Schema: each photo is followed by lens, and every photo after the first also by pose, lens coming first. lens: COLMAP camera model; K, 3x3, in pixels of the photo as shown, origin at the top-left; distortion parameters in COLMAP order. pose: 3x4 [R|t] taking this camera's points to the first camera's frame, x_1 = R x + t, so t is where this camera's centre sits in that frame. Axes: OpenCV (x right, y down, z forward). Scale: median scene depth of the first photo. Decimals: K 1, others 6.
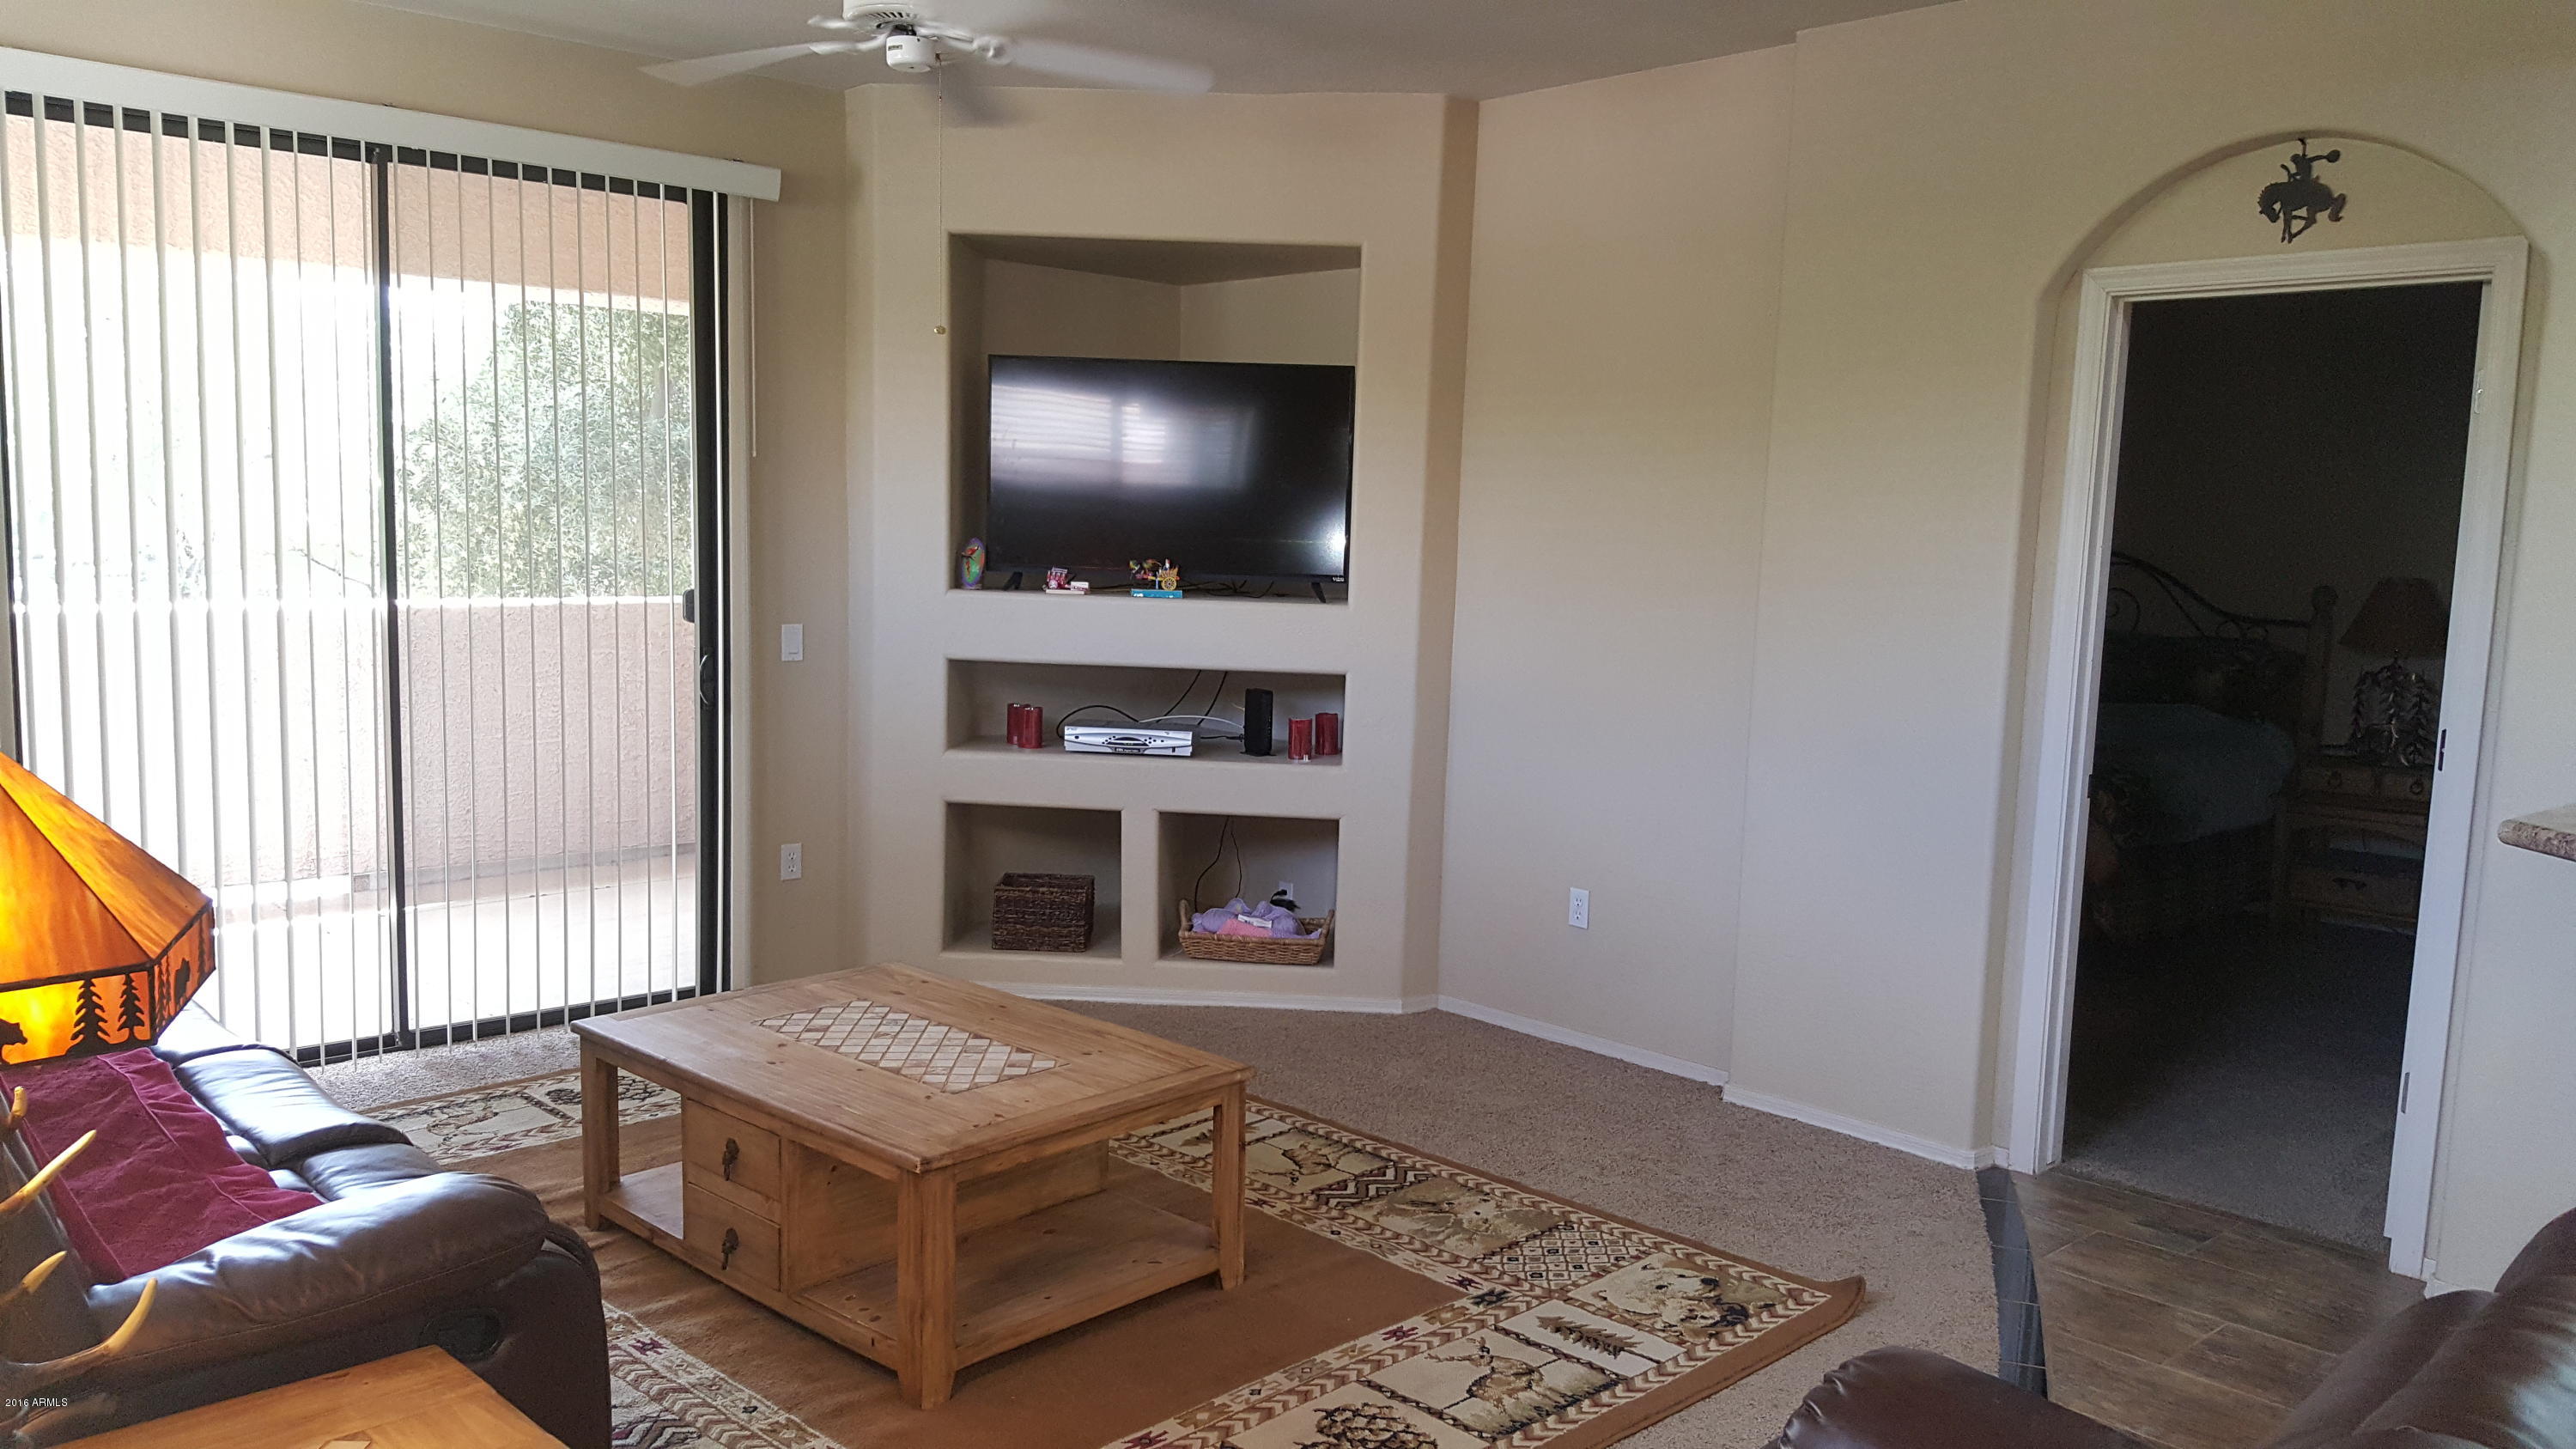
lens RADIAL K [[1897.8, 0, 1278.3], [0, 1897.8, 742.6], [0, 0, 1]] dist [0.080503, -0.097679]
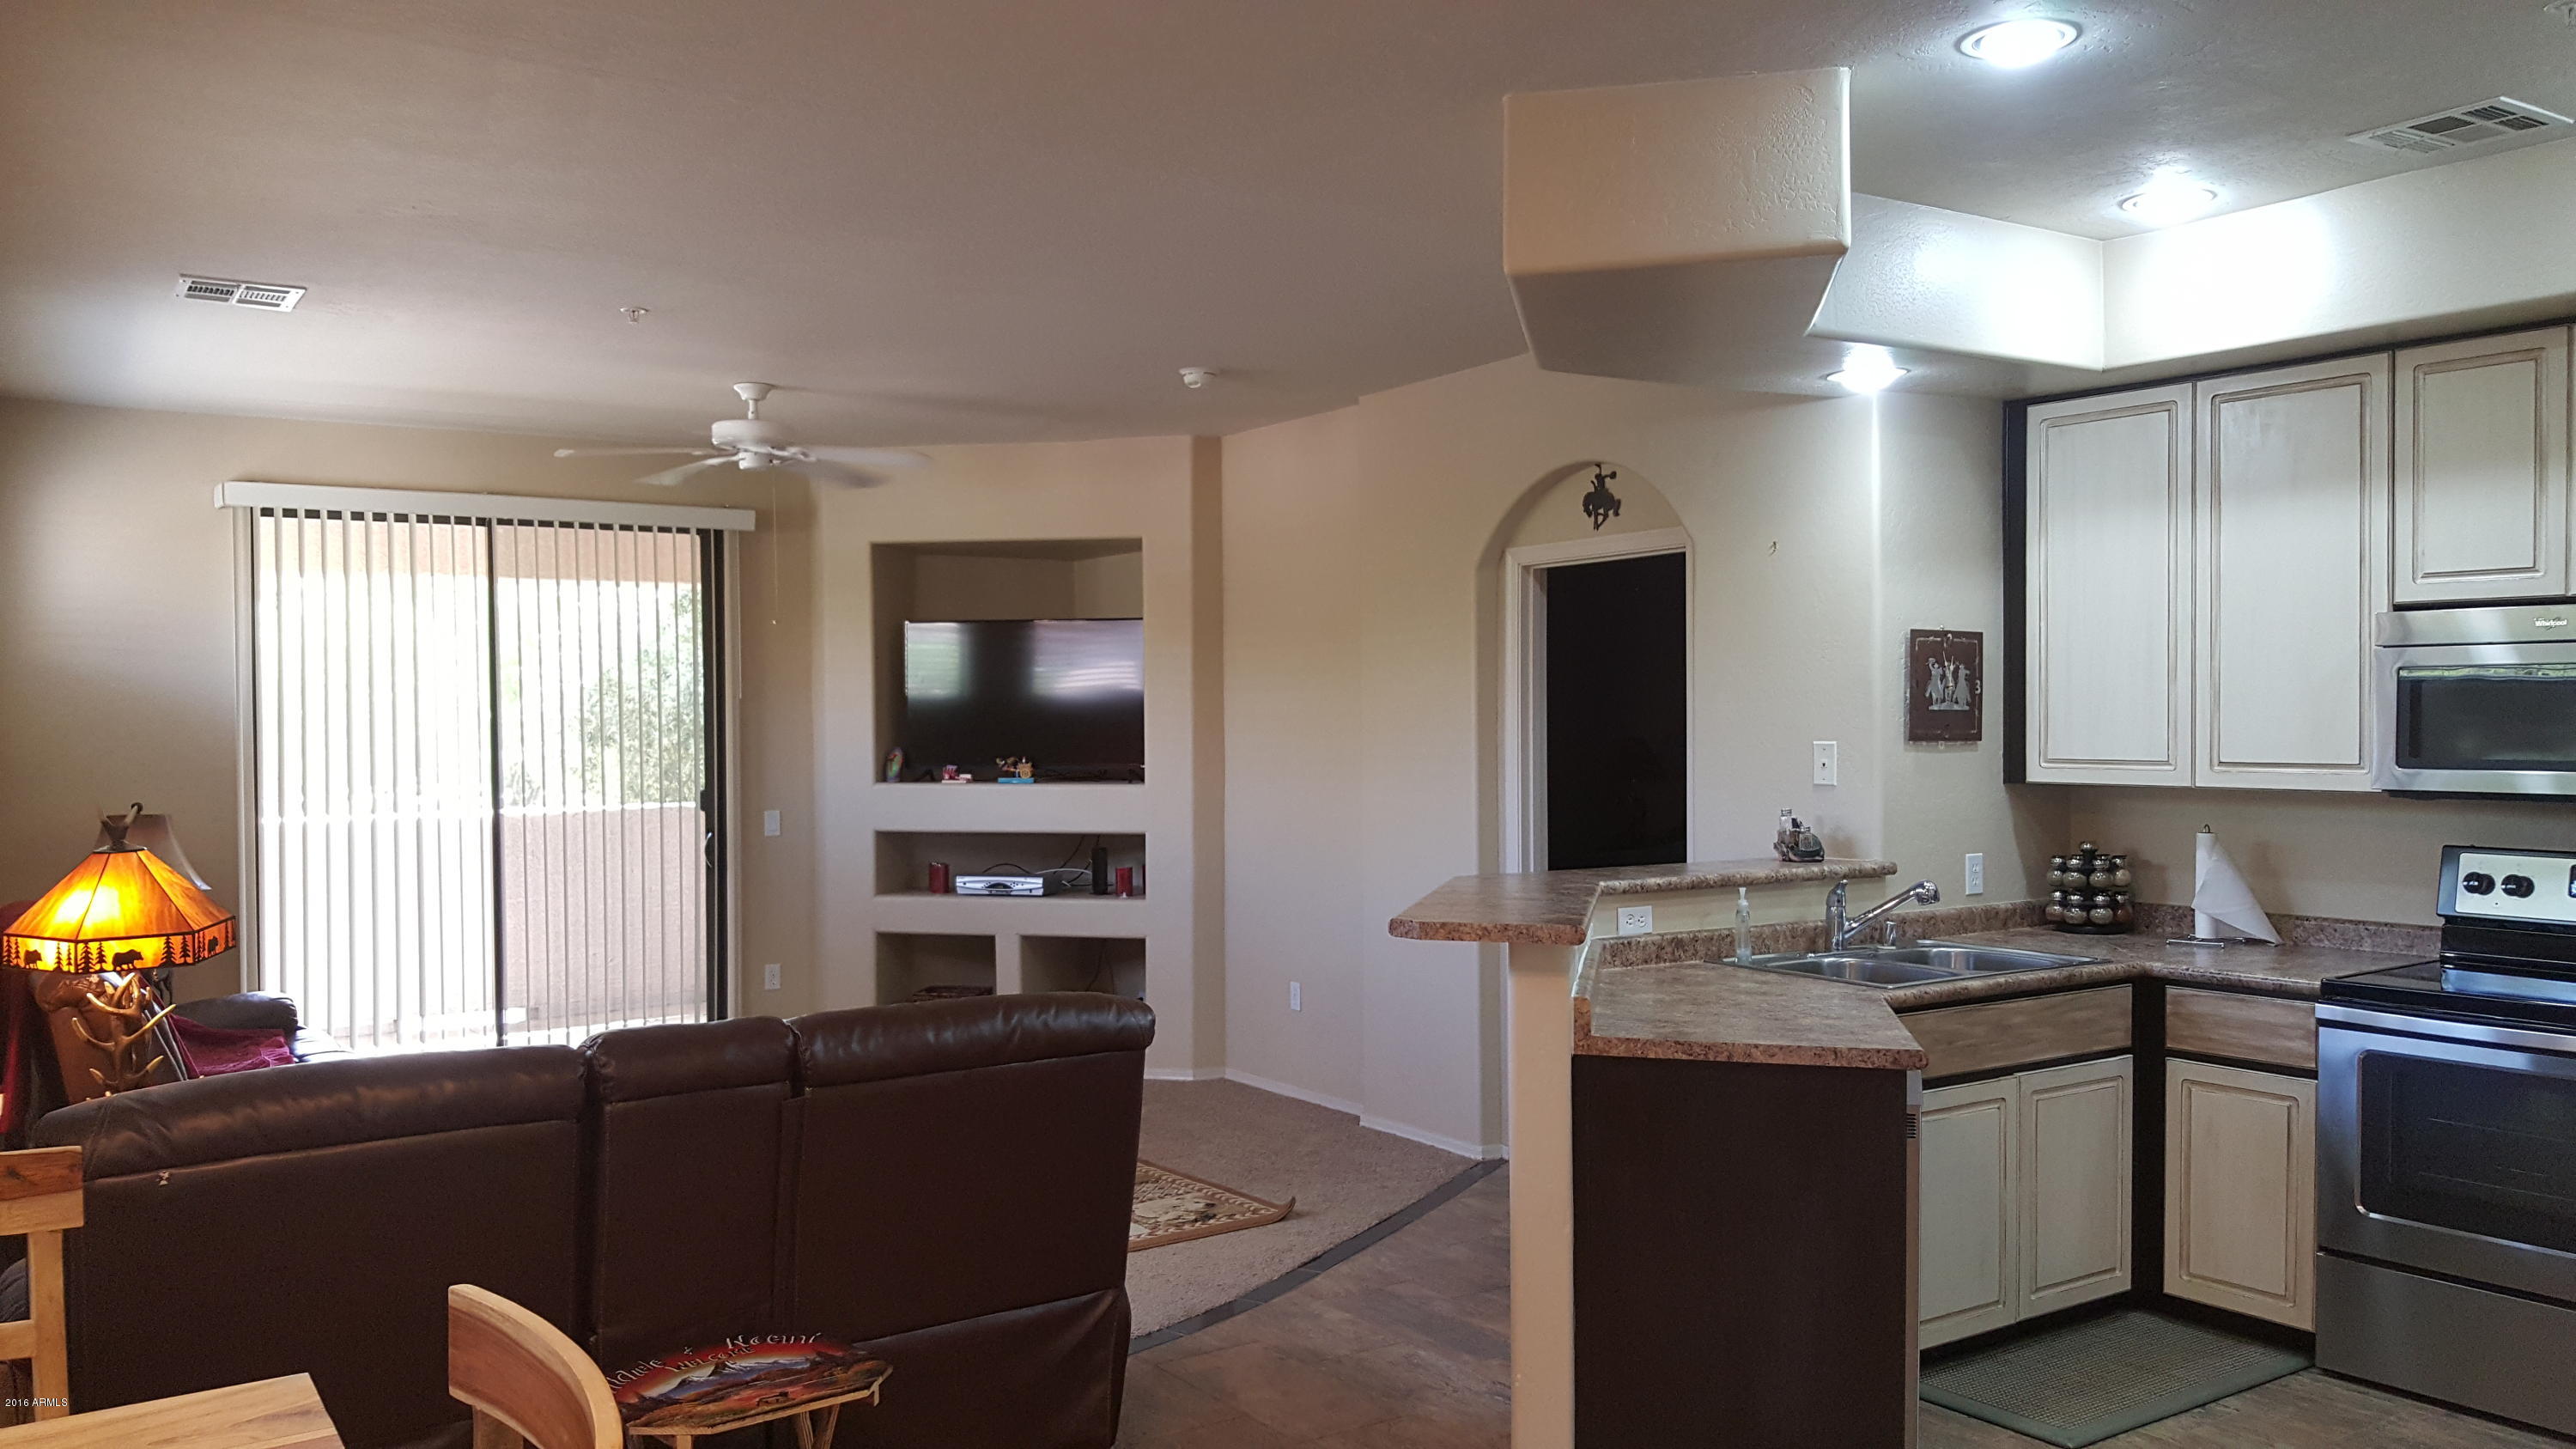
lens RADIAL K [[1897.8, 0, 1290.1], [0, 1897.8, 727.1], [0, 0, 1]] dist [0.080503, -0.097679]
pose [[0.987147, -0.035834, -0.155745, 0.363723], [0.017564, 0.992960, -0.117137, 0.052200], [0.158847, 0.112896, 0.980827, -0.372080]]
